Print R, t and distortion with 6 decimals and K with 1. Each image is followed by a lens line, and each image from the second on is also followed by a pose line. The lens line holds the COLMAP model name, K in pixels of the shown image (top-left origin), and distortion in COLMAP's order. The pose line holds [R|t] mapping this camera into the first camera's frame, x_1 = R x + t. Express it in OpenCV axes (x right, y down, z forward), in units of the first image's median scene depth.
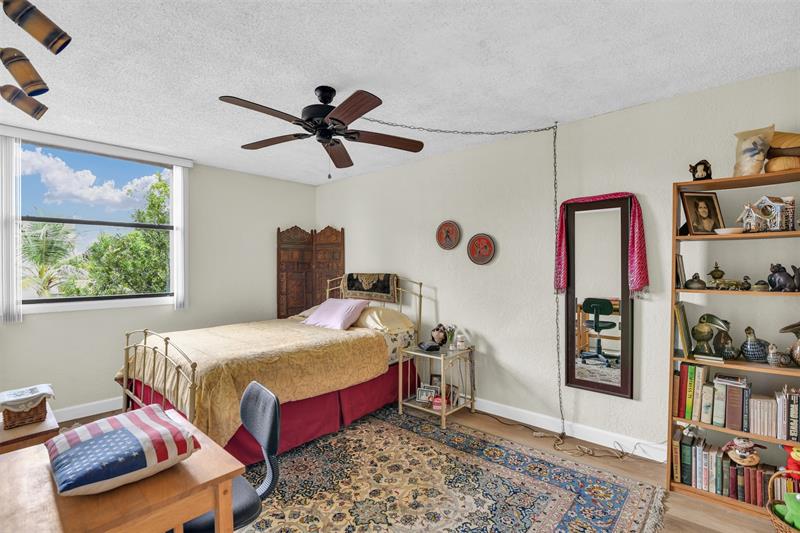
lens RADIAL K [[373.3, 0, 402.7], [0, 373.3, 269.8], [0, 0, 1]] dist [-0.017577, -0.000222]
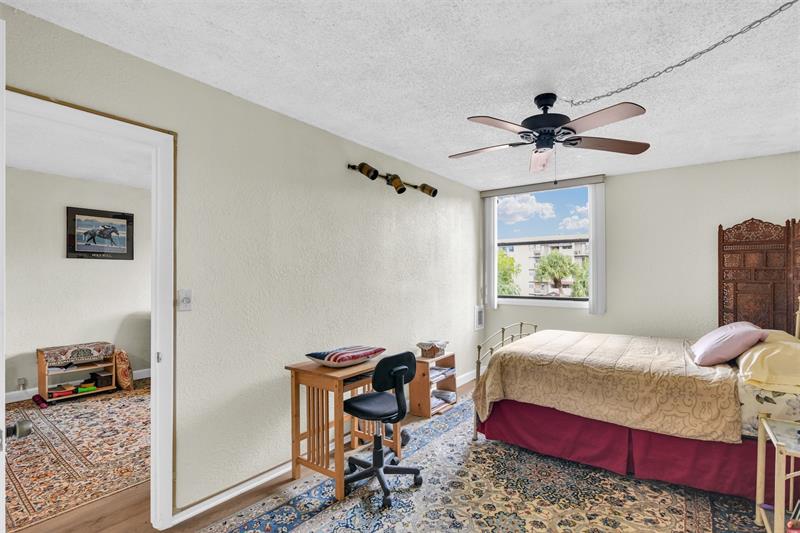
lens RADIAL K [[384.6, 0, 403.0], [0, 384.6, 275.5], [0, 0, 1]] dist [-0.014906, 0.000132]
pose [[0.094969, 0.005686, -0.995464, 0.642068], [-0.008145, 0.999955, 0.004934, -0.011105], [0.995447, 0.007639, 0.095011, 0.445073]]
